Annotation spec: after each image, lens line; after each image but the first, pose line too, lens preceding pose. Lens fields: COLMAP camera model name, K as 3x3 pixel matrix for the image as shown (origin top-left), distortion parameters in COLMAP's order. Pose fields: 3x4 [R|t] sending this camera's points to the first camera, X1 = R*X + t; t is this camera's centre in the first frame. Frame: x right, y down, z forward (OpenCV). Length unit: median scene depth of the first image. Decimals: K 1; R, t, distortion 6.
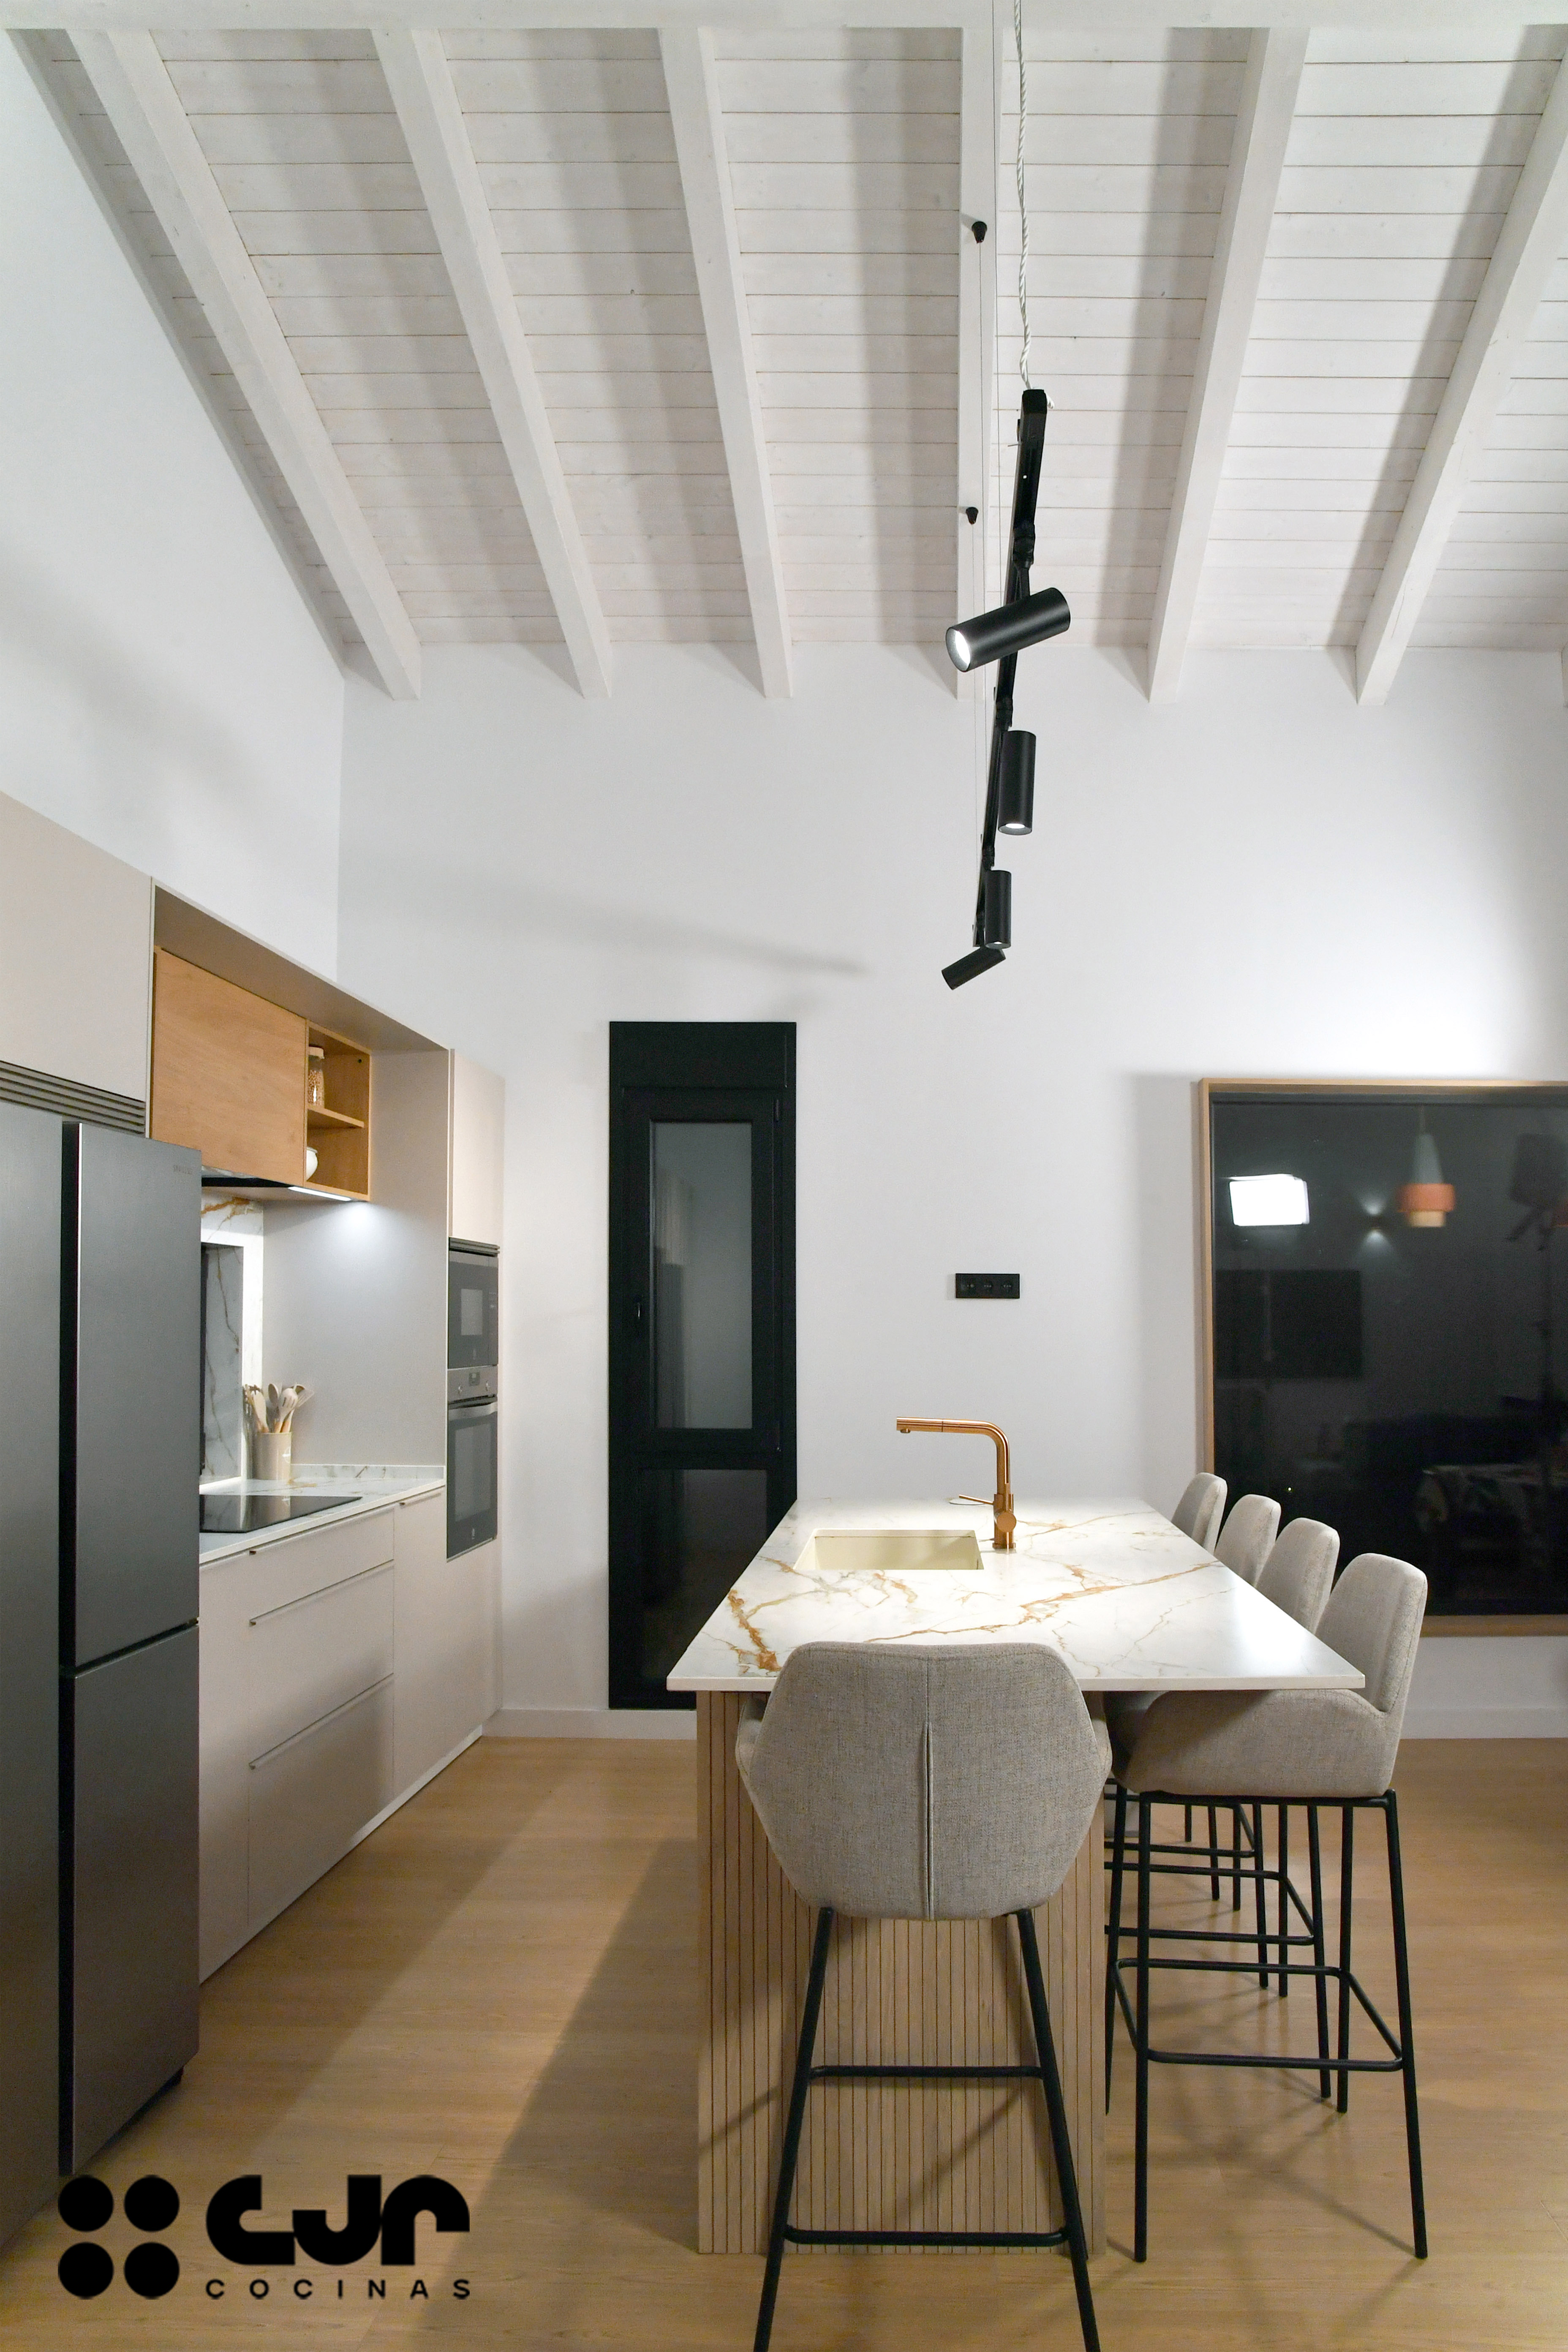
lens RADIAL K [[1667.0, 0, 944.7], [0, 1667.0, 1277.6], [0, 0, 1]] dist [-0.068203, 0.030655]
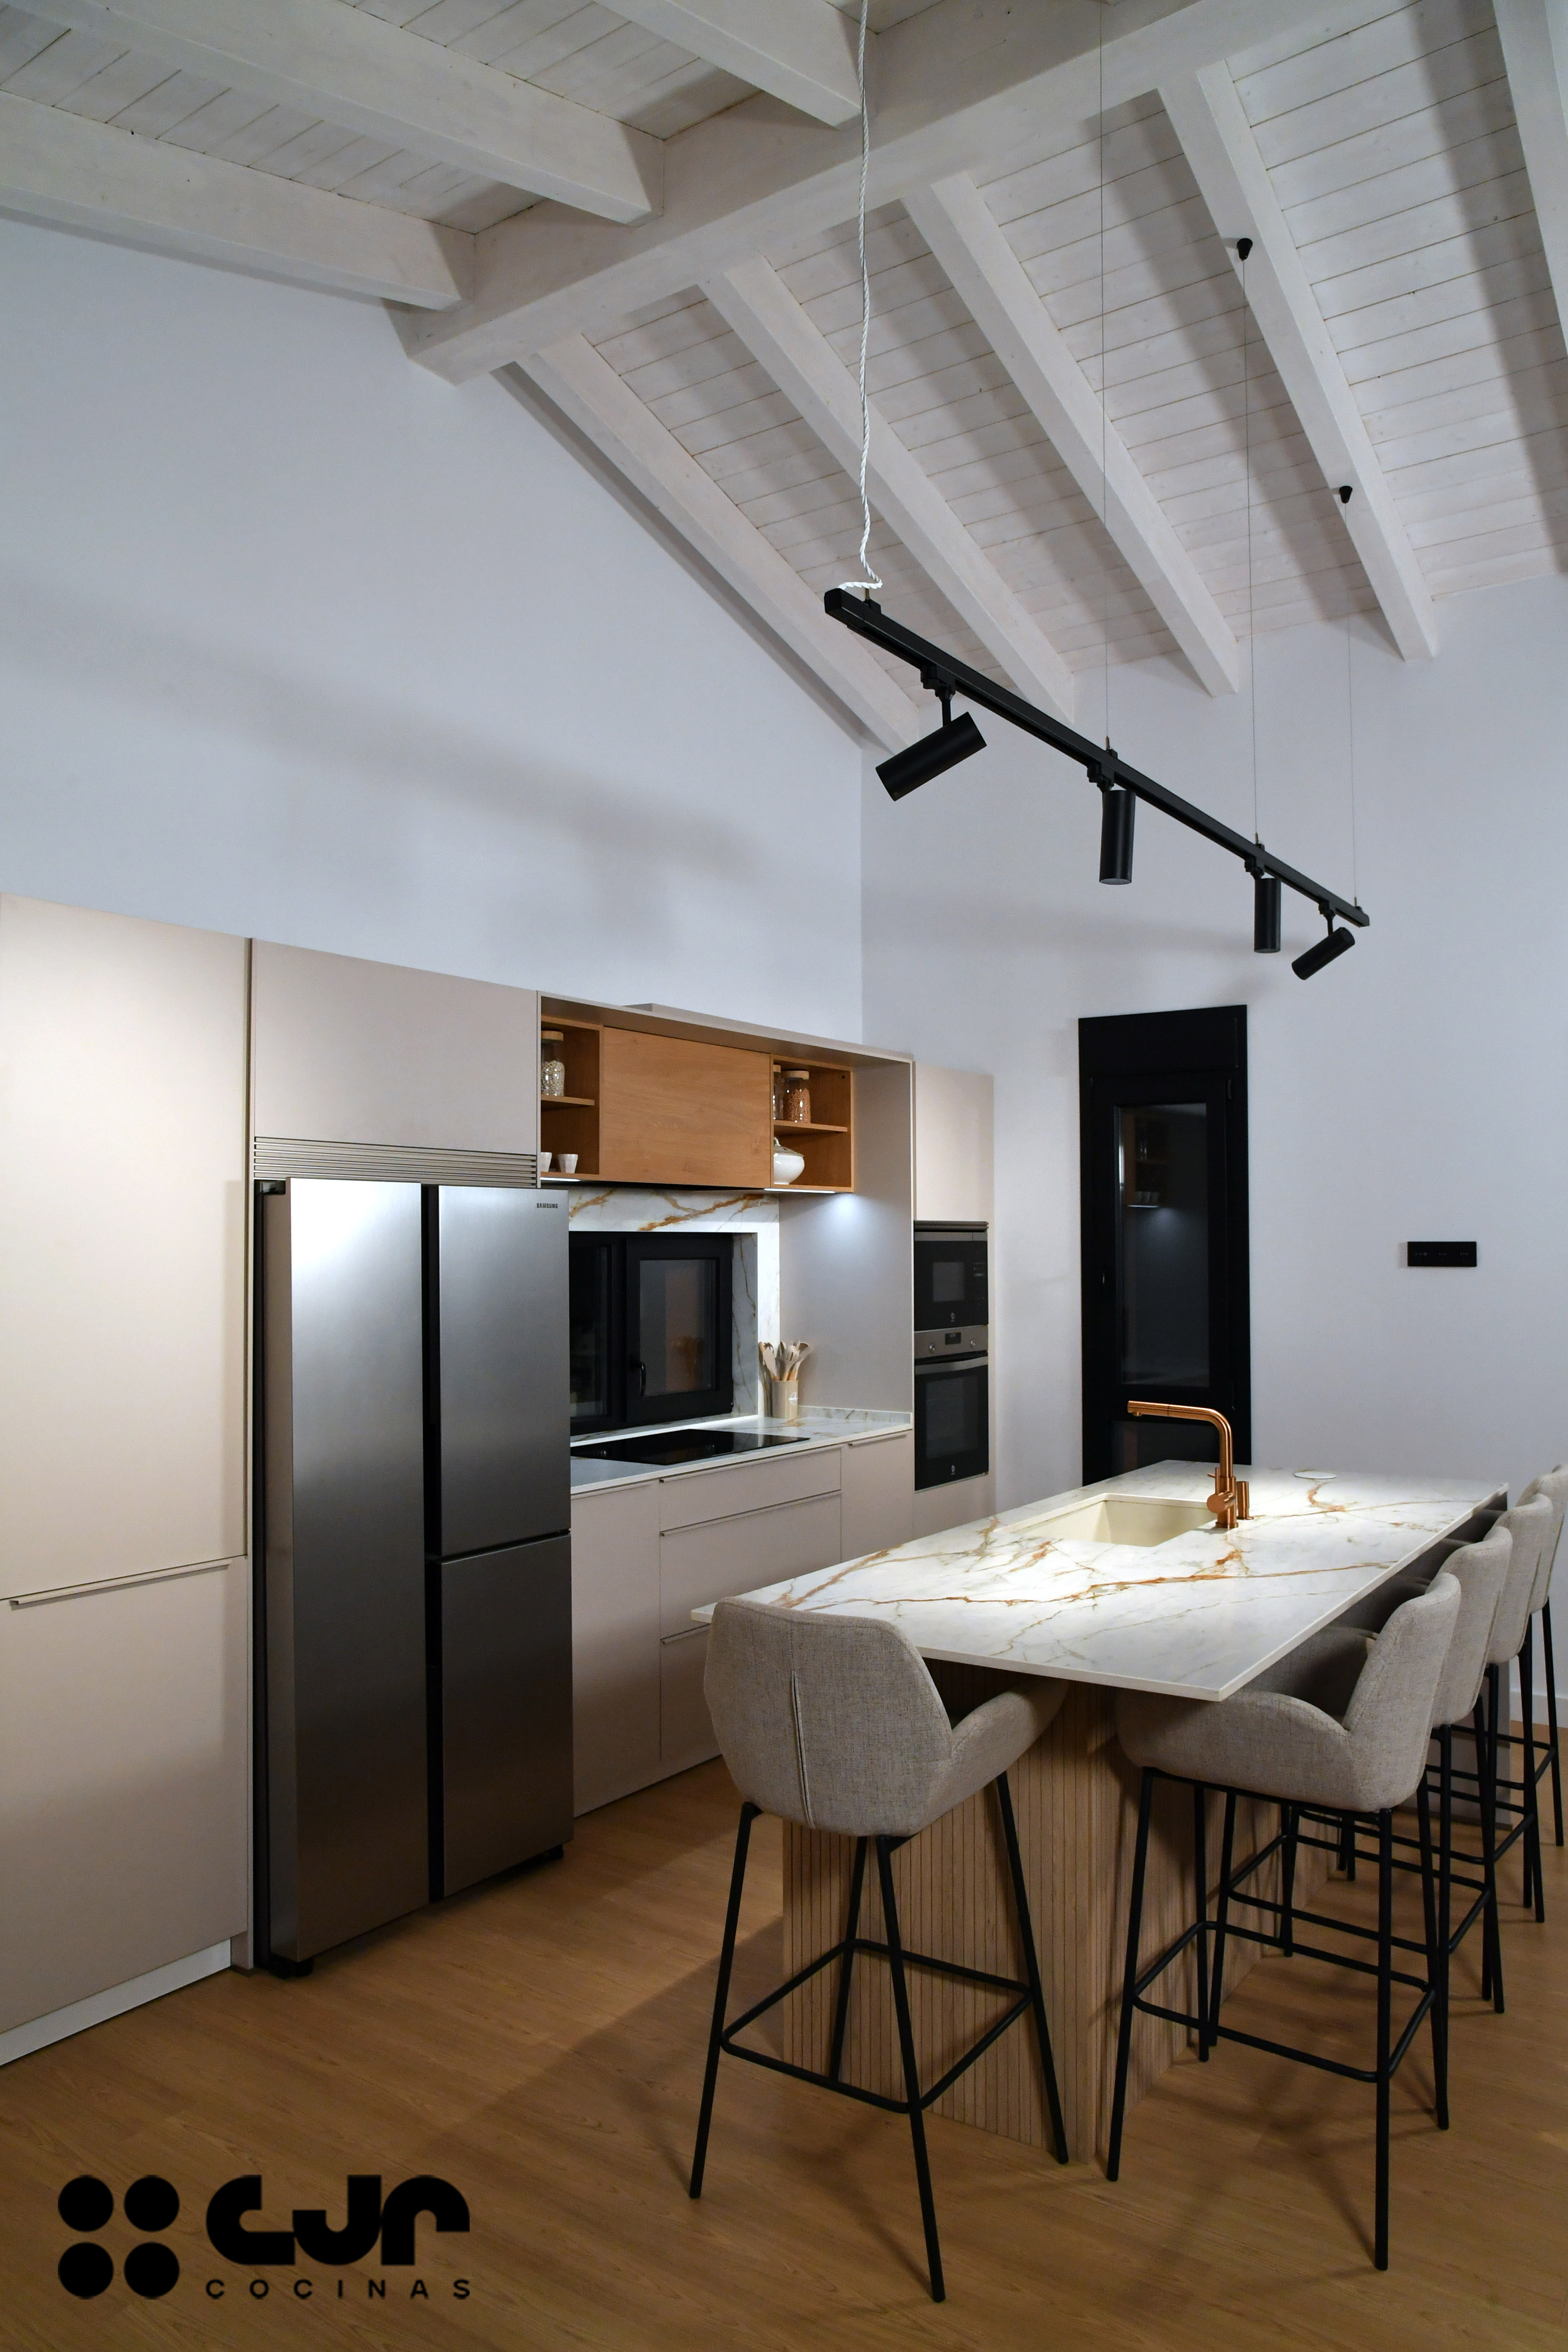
lens RADIAL K [[1609.1, 0, 803.6], [0, 1609.1, 1248.2], [0, 0, 1]] dist [-0.066413, 0.036040]
pose [[0.826105, -0.004383, -0.563499, 0.297607], [0.021751, 0.999473, 0.024113, -0.035776], [0.563096, -0.032177, 0.825765, 0.004366]]
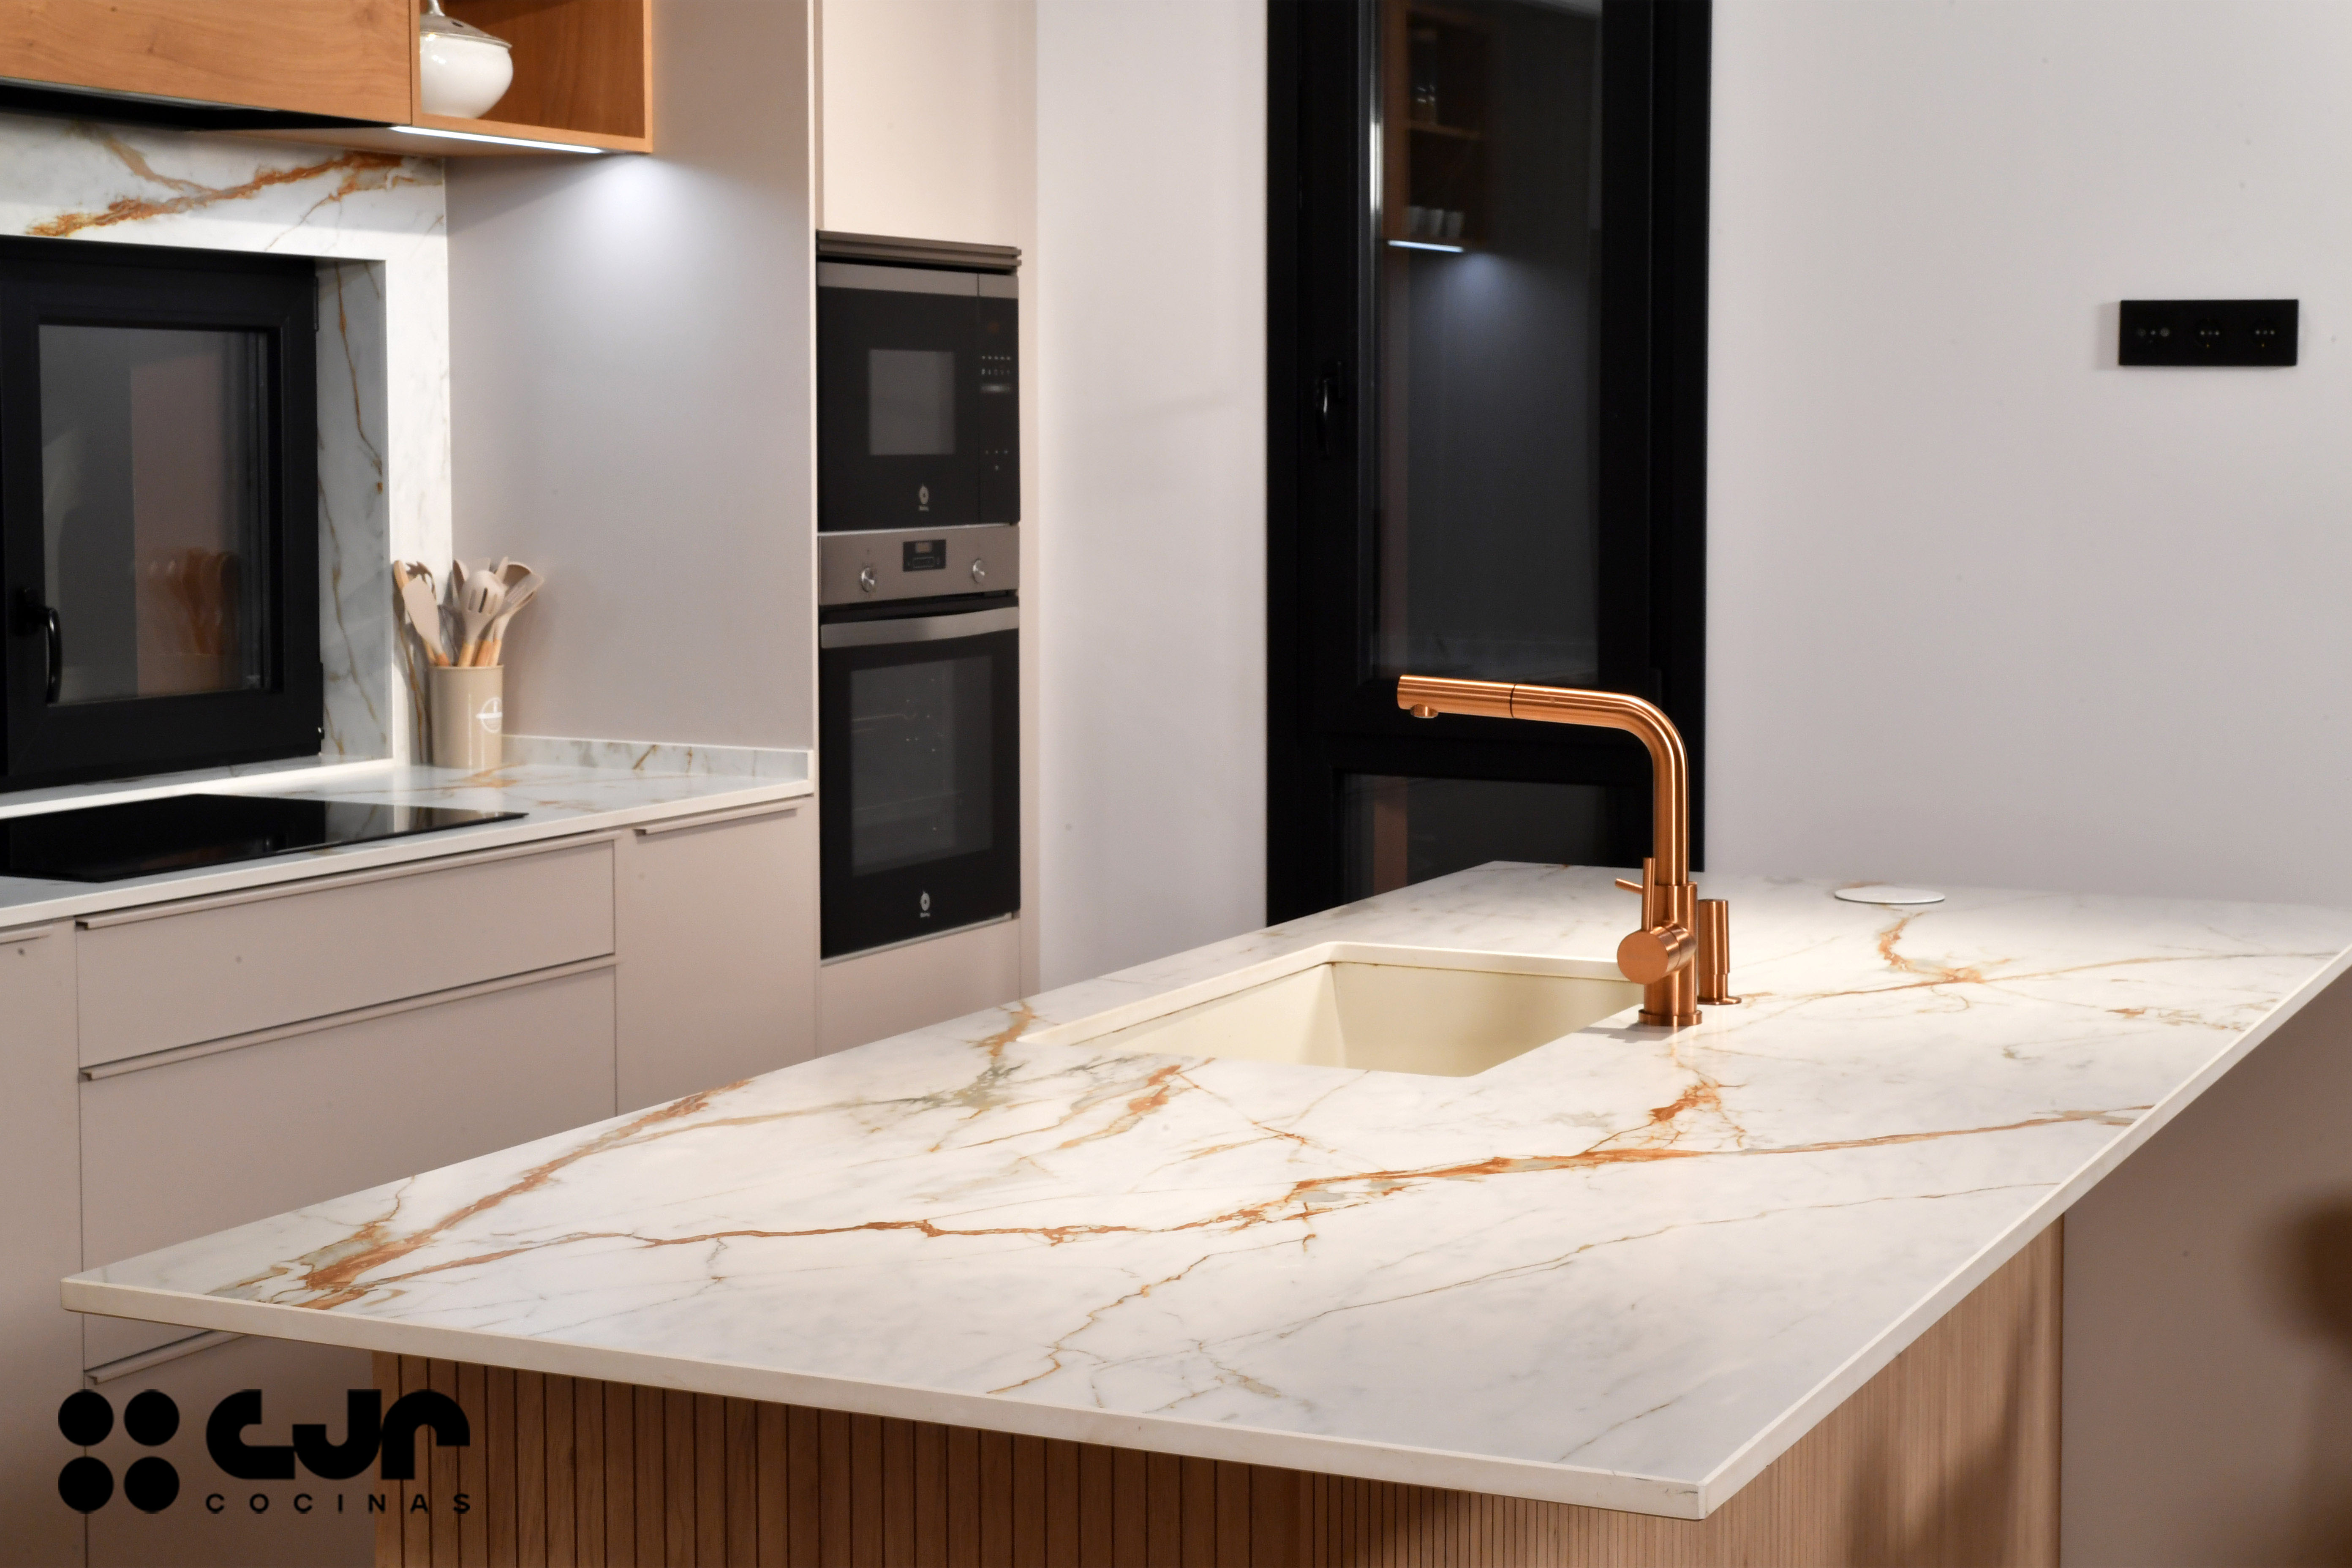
lens RADIAL K [[3866.0, 0, 1160.9], [0, 3866.0, 696.2], [0, 0, 1]] dist [-0.006761, -0.022613]
pose [[0.899251, 0.033227, -0.436169, 0.240122], [0.009311, 0.995431, 0.095026, 0.001942], [0.437334, -0.089513, 0.894833, 0.124112]]
